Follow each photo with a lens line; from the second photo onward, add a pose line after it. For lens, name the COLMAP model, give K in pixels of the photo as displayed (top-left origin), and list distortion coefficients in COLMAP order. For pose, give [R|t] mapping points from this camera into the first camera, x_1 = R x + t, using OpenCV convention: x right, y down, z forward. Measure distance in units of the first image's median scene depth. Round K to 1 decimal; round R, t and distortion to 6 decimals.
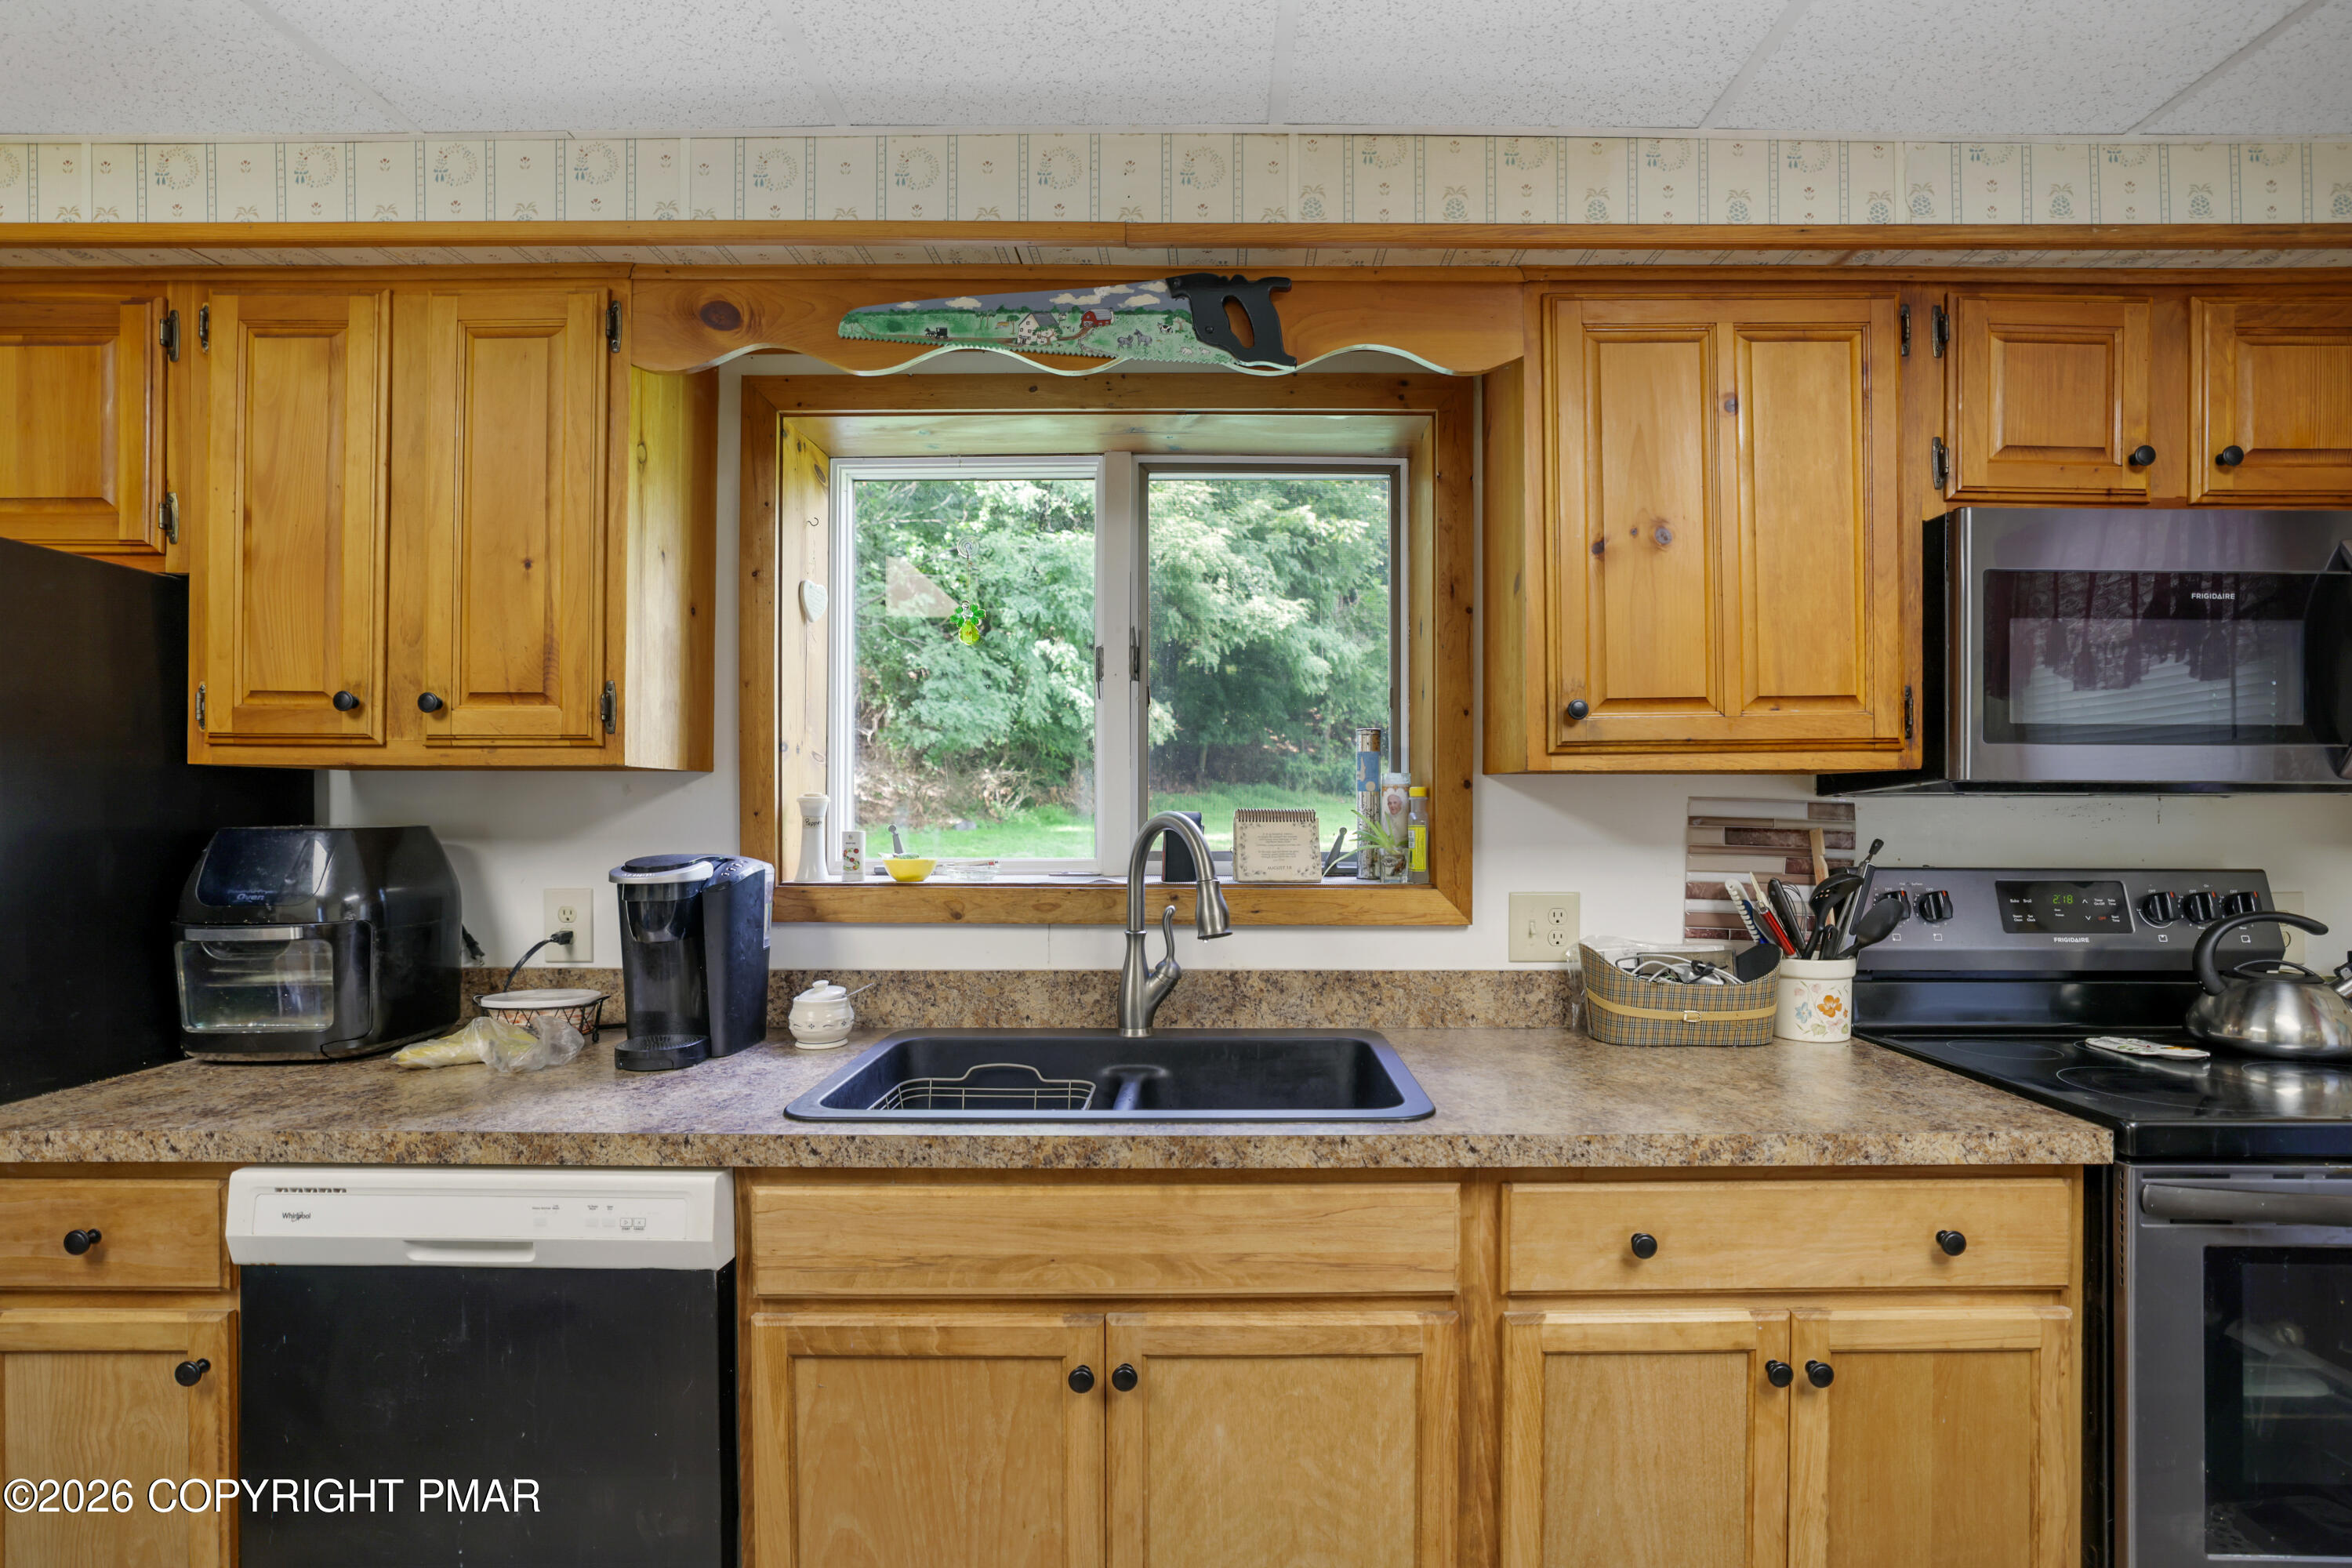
lens RADIAL K [[1136.5, 0, 1193.4], [0, 1136.5, 799.9], [0, 0, 1]] dist [-0.027827, 0.011070]
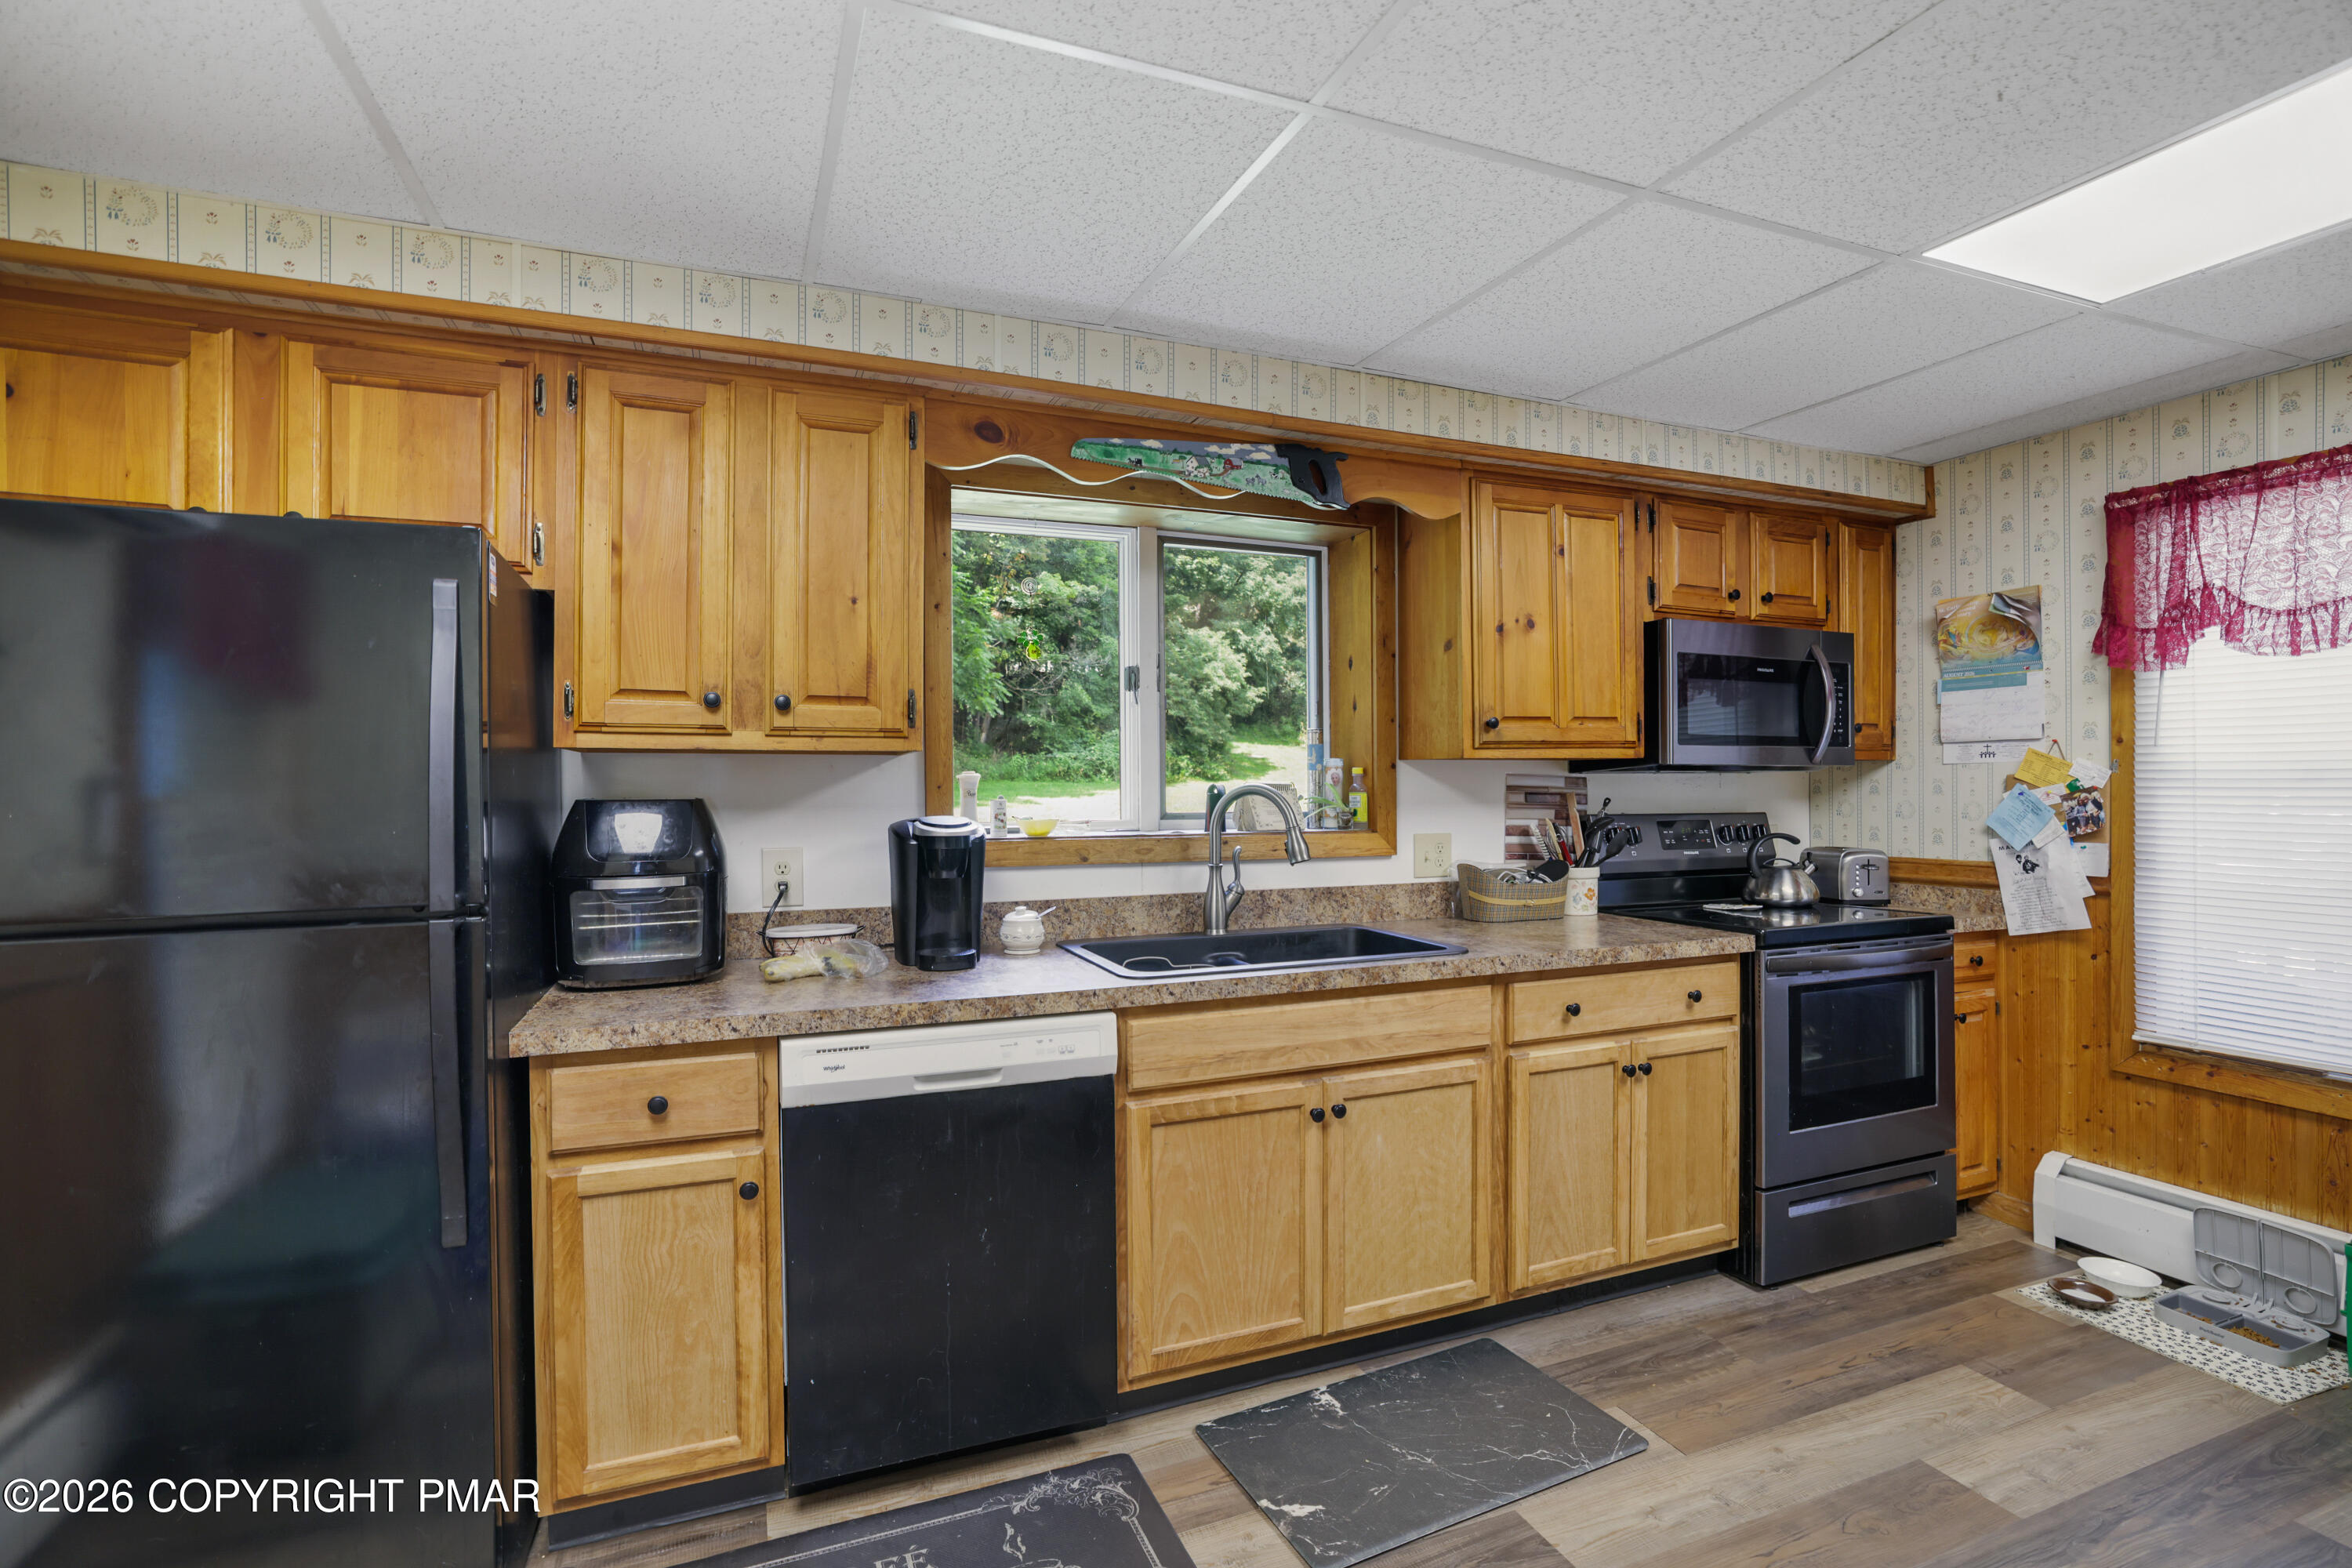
lens RADIAL K [[1113.4, 0, 1184.9], [0, 1113.4, 773.6], [0, 0, 1]] dist [-0.030207, 0.002206]
pose [[0.923024, -0.001062, 0.384741, -0.775331], [0.003609, 0.999976, -0.005898, 0.006379], [-0.384726, 0.006833, 0.923006, -0.394052]]
